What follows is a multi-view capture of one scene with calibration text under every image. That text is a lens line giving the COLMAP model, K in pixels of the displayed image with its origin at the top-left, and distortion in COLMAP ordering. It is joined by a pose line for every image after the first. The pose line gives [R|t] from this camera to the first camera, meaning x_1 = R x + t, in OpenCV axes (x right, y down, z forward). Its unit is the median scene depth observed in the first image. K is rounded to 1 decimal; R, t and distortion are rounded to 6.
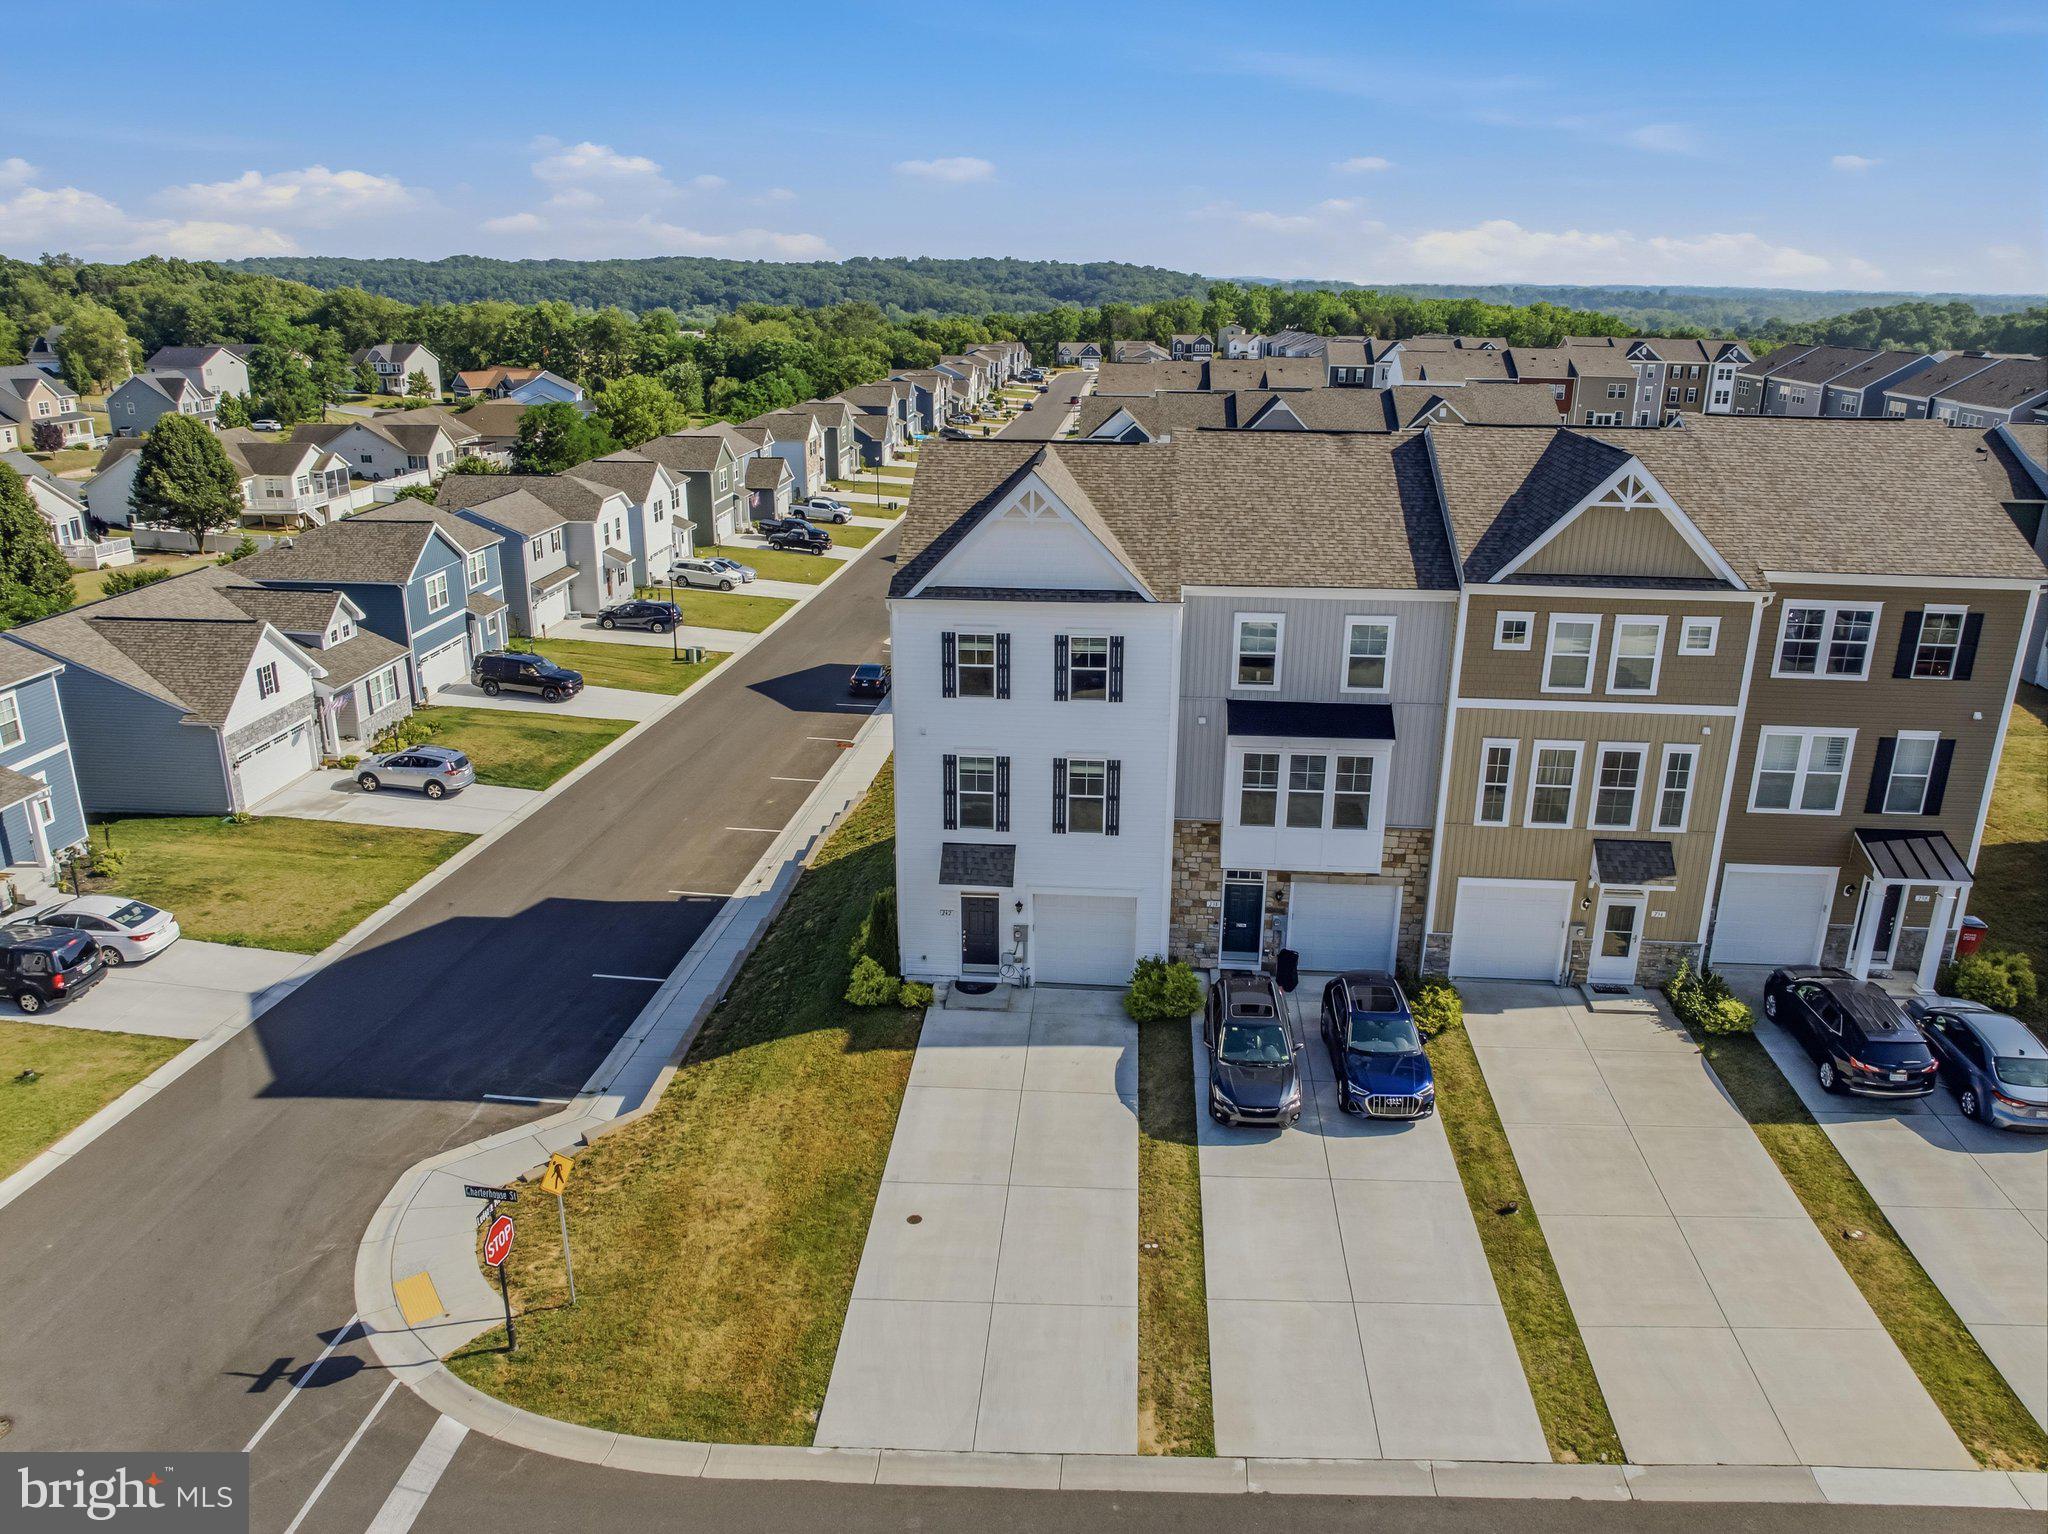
lens RADIAL K [[1440.4, 0, 1035.4], [0, 1440.4, 759.3], [0, 0, 1]] dist [-0.037969, -0.000834]
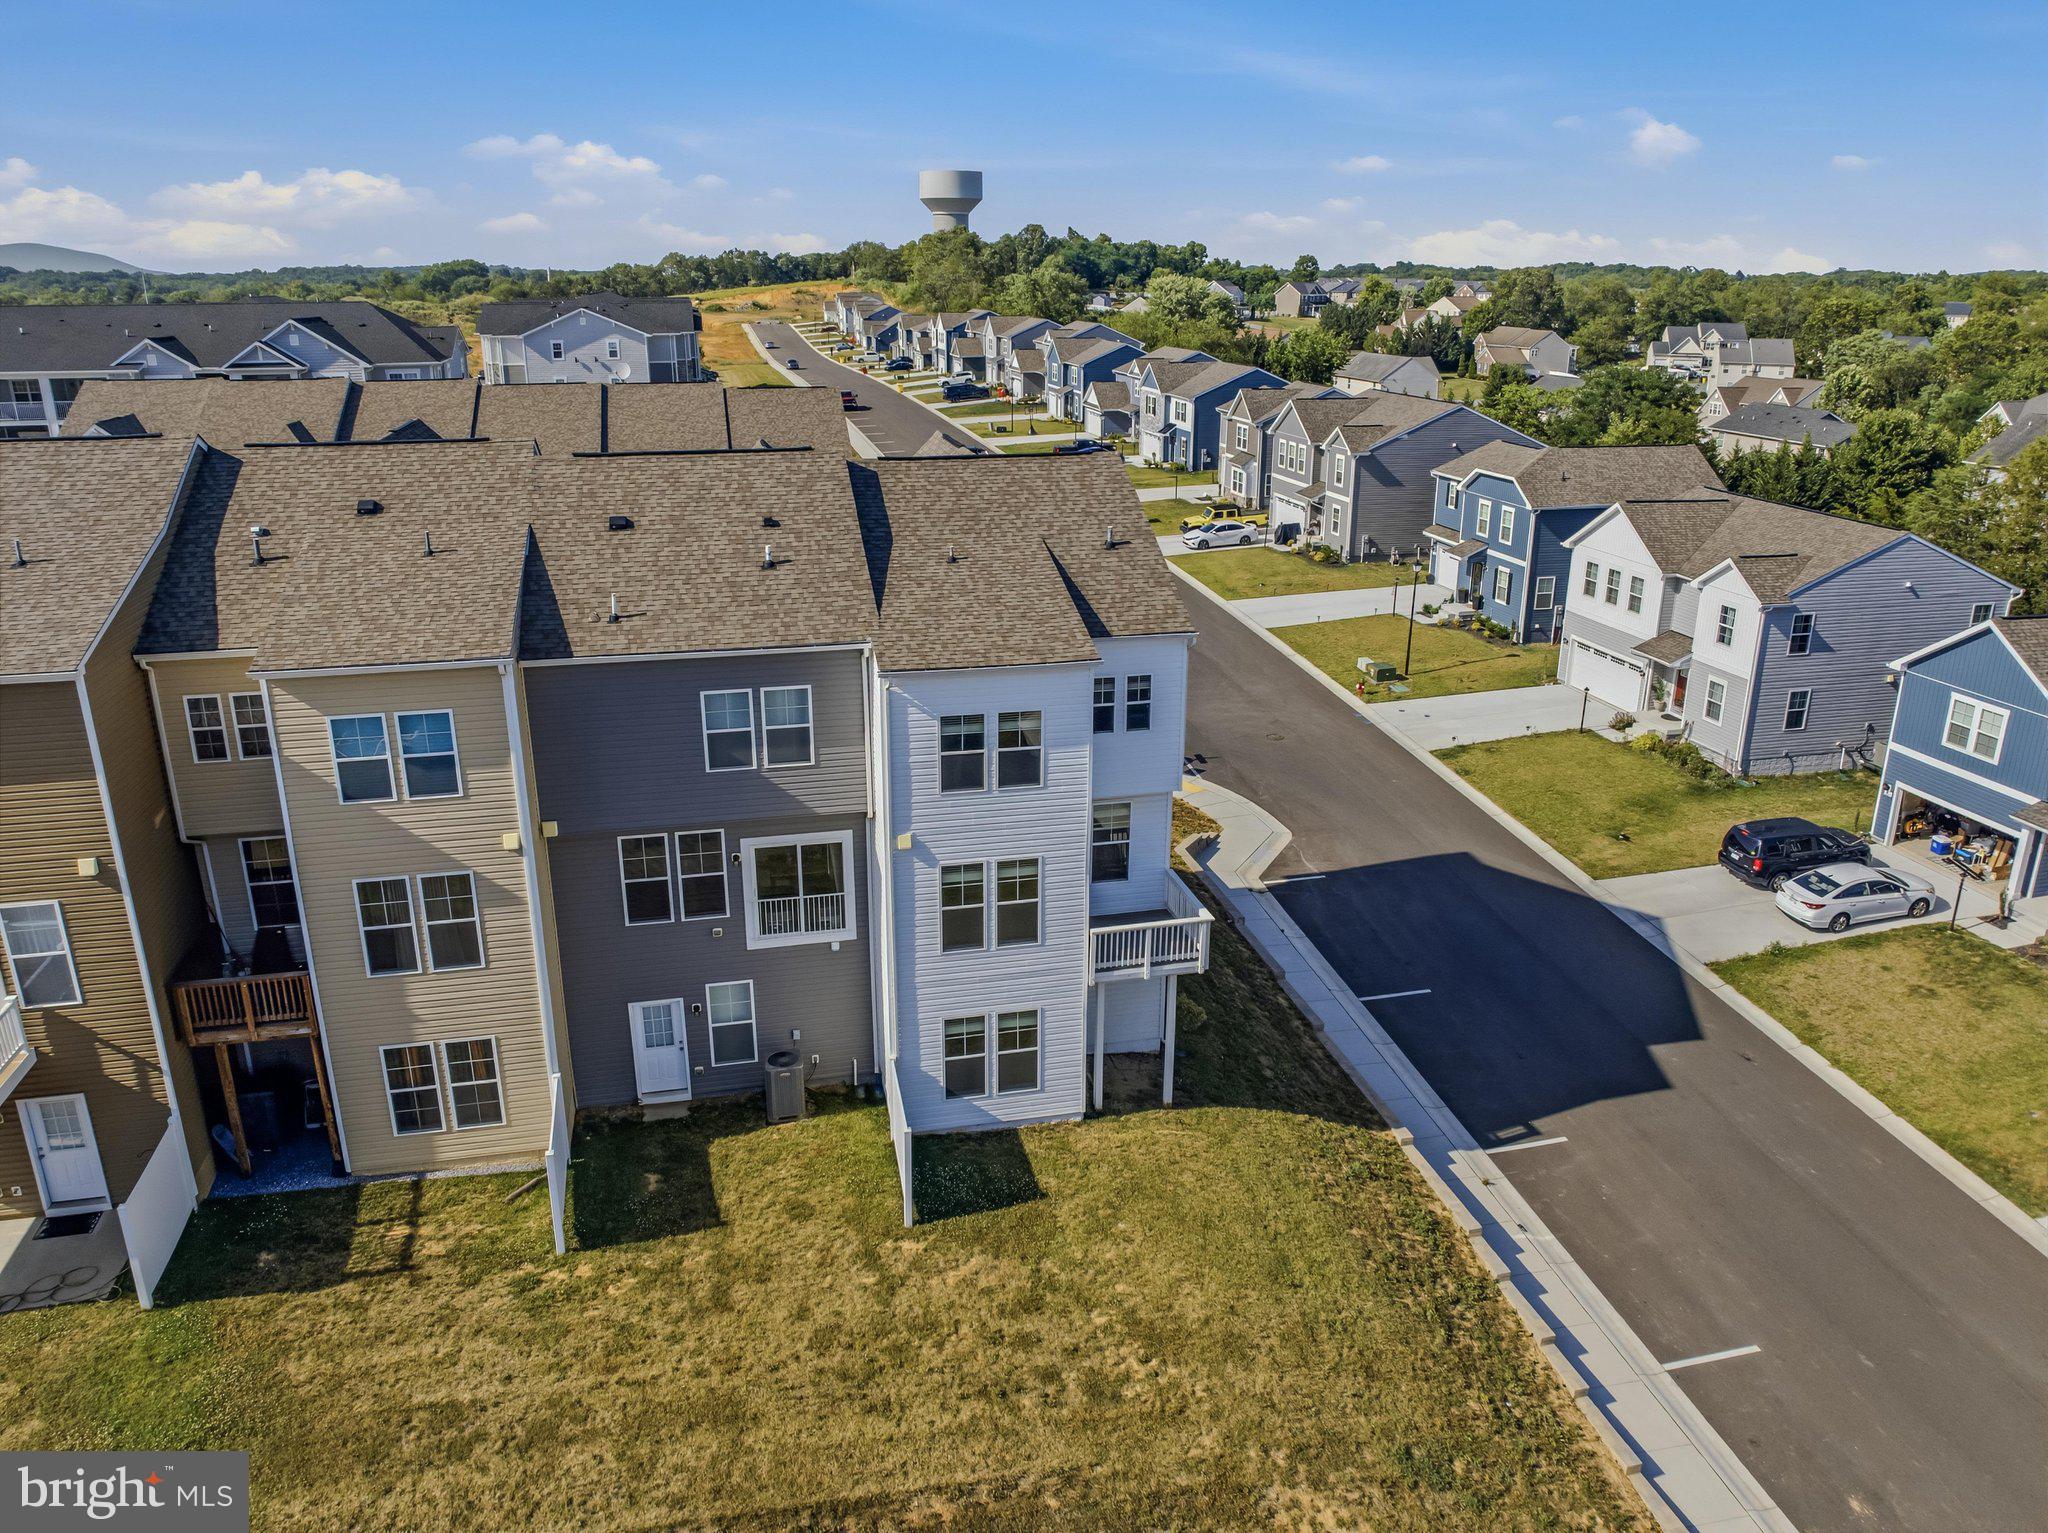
lens RADIAL K [[1440.4, 0, 1035.1], [0, 1440.4, 753.9], [0, 0, 1]] dist [-0.037969, -0.000834]
pose [[-0.954504, 0.081918, -0.286725, 0.256294], [-0.107671, 0.801983, 0.587563, -0.622404], [0.278080, 0.591703, -0.756676, 1.862855]]
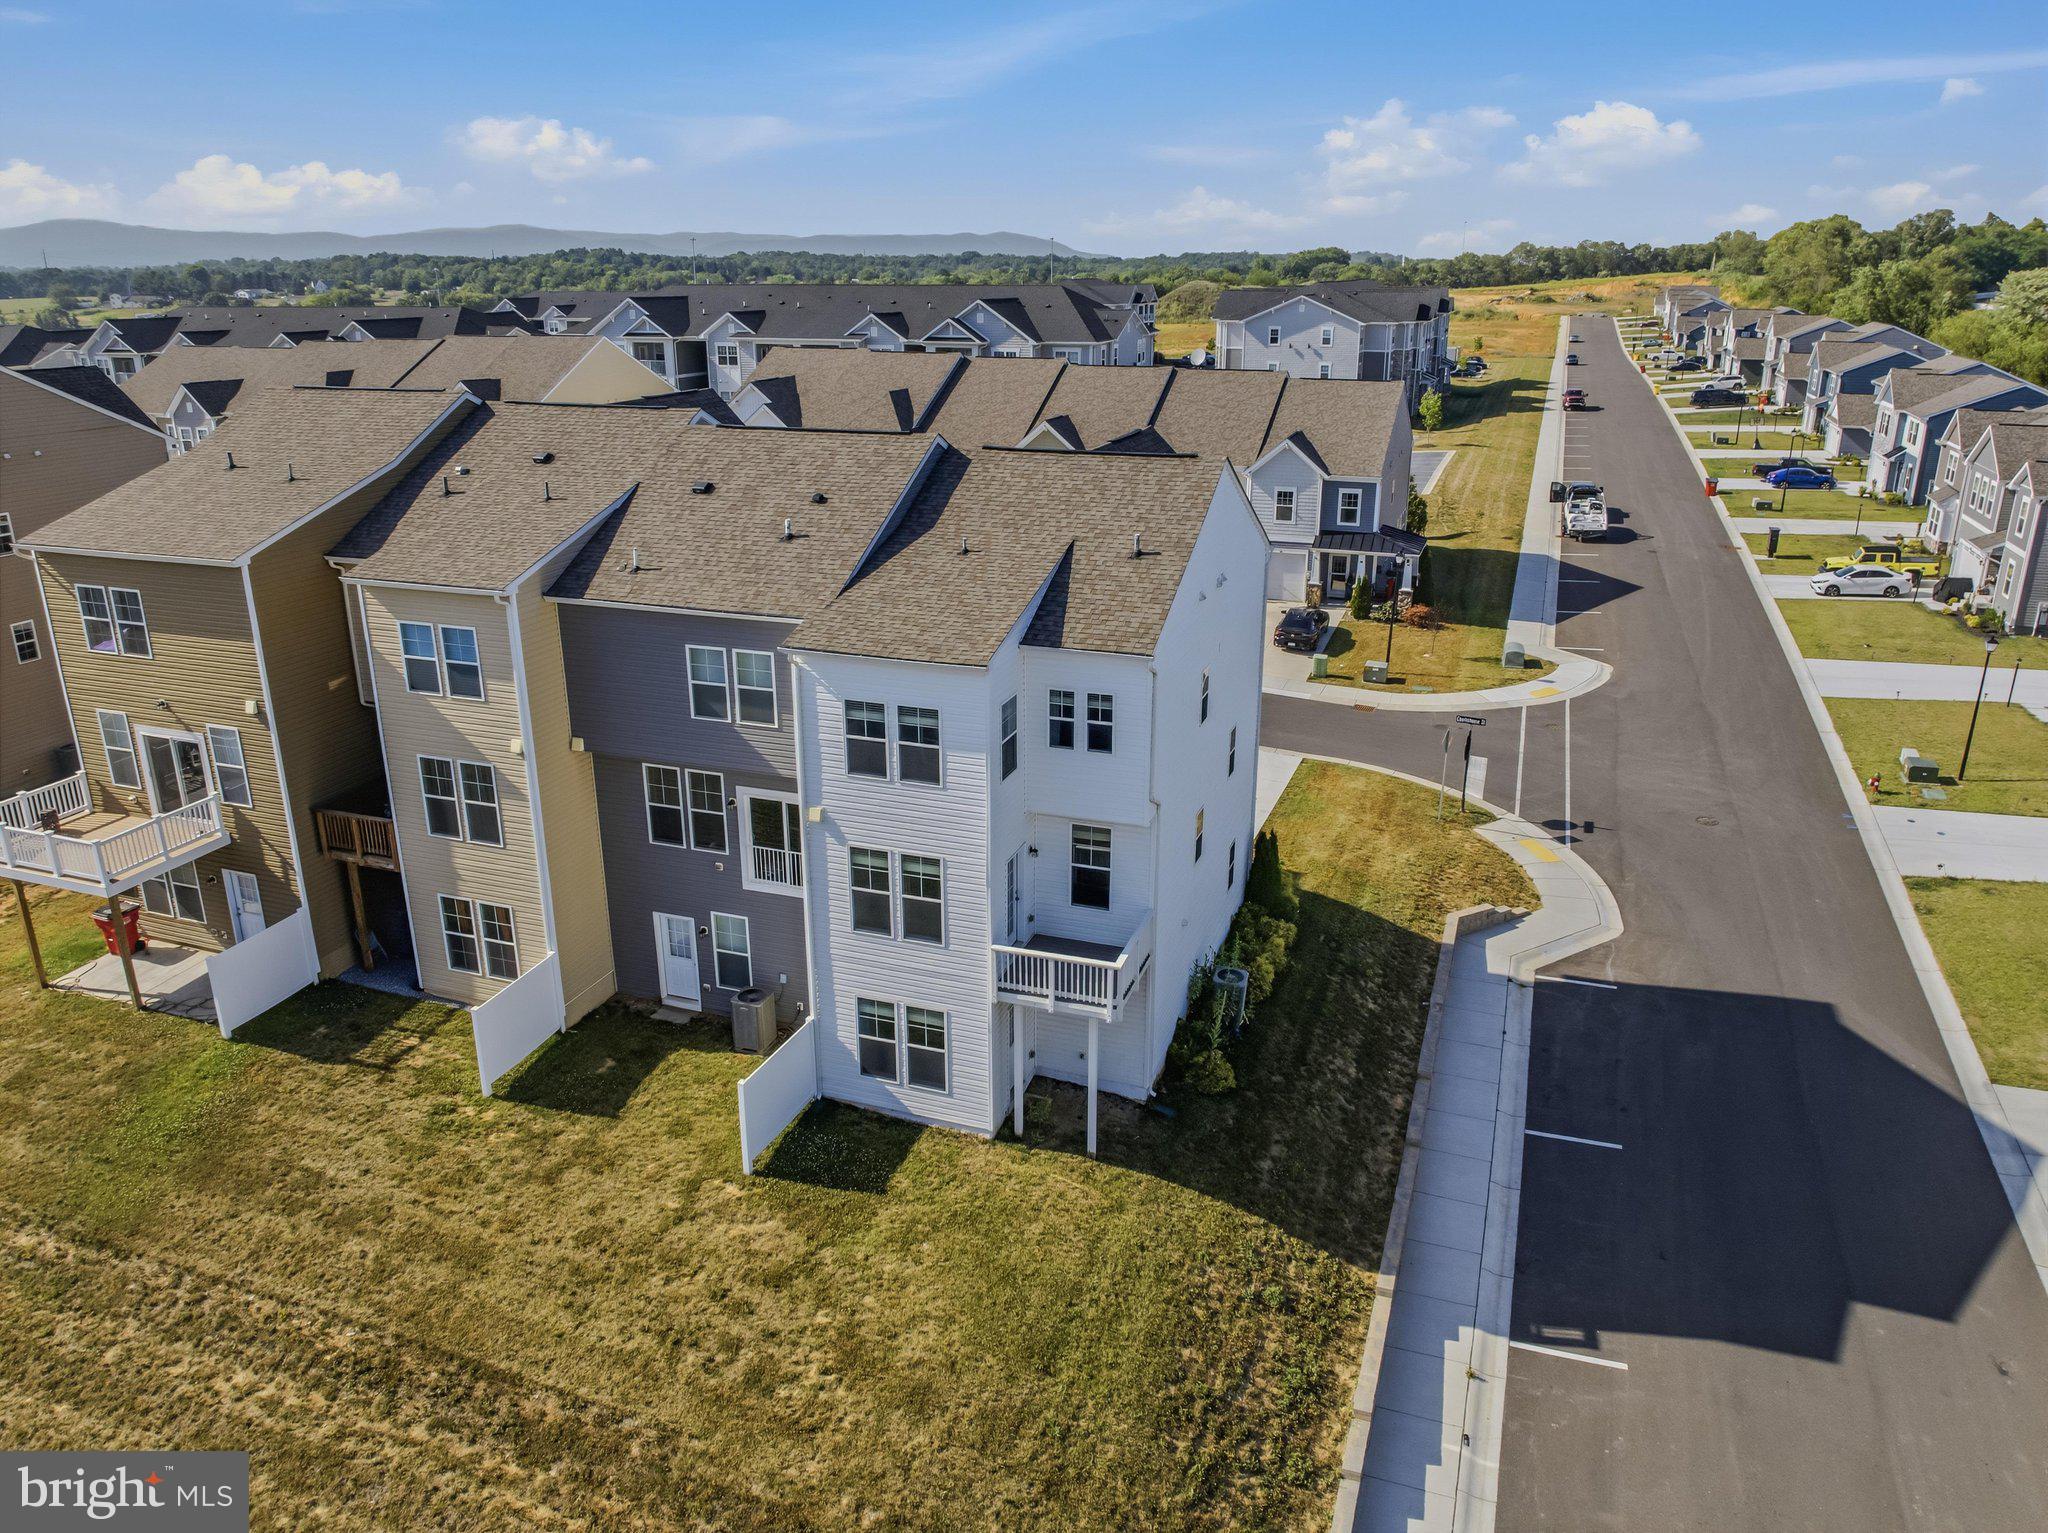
lens RADIAL K [[1440.4, 0, 1037.2], [0, 1440.4, 754.7], [0, 0, 1]] dist [-0.037969, -0.000834]
pose [[-0.964054, -0.095159, 0.248082, -0.203500], [0.076621, 0.794446, 0.602482, -0.621791], [-0.254419, 0.599833, -0.758598, 1.842075]]
